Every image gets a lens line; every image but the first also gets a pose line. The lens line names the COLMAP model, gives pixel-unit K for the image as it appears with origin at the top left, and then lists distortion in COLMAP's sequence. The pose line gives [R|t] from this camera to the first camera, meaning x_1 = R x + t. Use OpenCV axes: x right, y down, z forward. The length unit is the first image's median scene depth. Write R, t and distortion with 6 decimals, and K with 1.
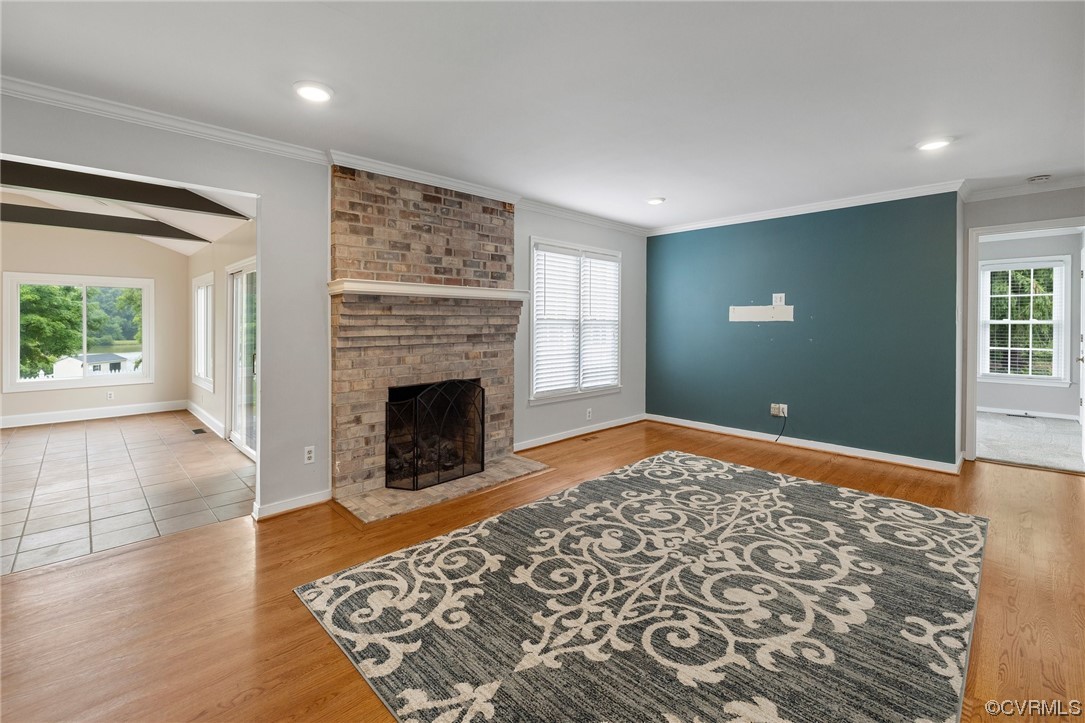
lens RADIAL K [[469.3, 0, 549.5], [0, 469.3, 330.3], [0, 0, 1]] dist [-0.005218, 0.001116]
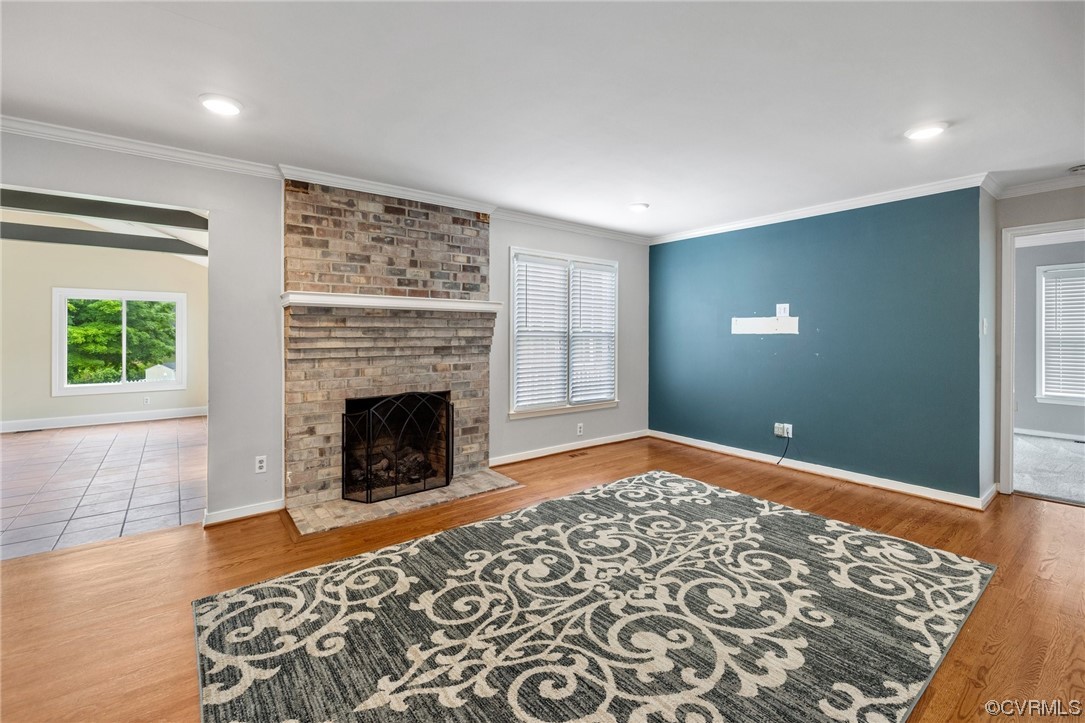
lens RADIAL K [[464.4, 0, 551.4], [0, 464.4, 337.7], [0, 0, 1]] dist [-0.002732, 0.000132]
pose [[0.993943, 0.002945, -0.109853, 0.212240], [-0.003992, 0.999949, -0.009313, -0.001919], [0.109820, 0.009695, 0.993904, 0.063513]]
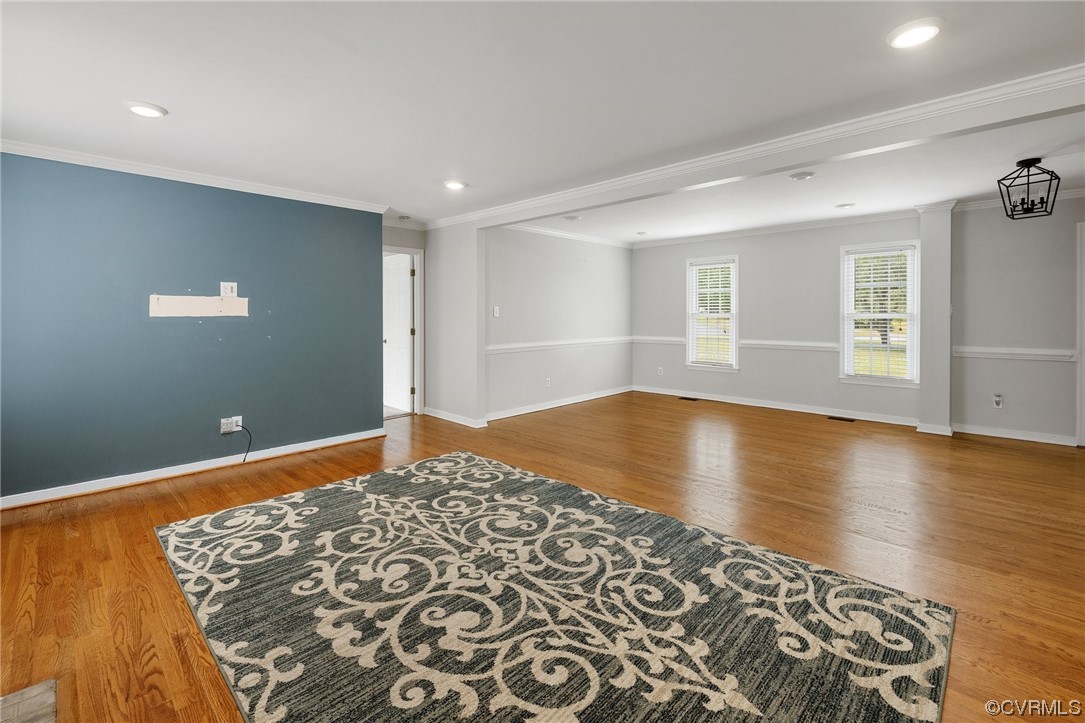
lens RADIAL K [[460.5, 0, 535.7], [0, 460.5, 317.2], [0, 0, 1]] dist [-0.004634, -0.001126]
pose [[0.008686, -0.005184, 0.999949, -0.477125], [0.023167, 0.999719, 0.004982, -0.013663], [-0.999694, 0.023123, 0.008804, 0.718851]]
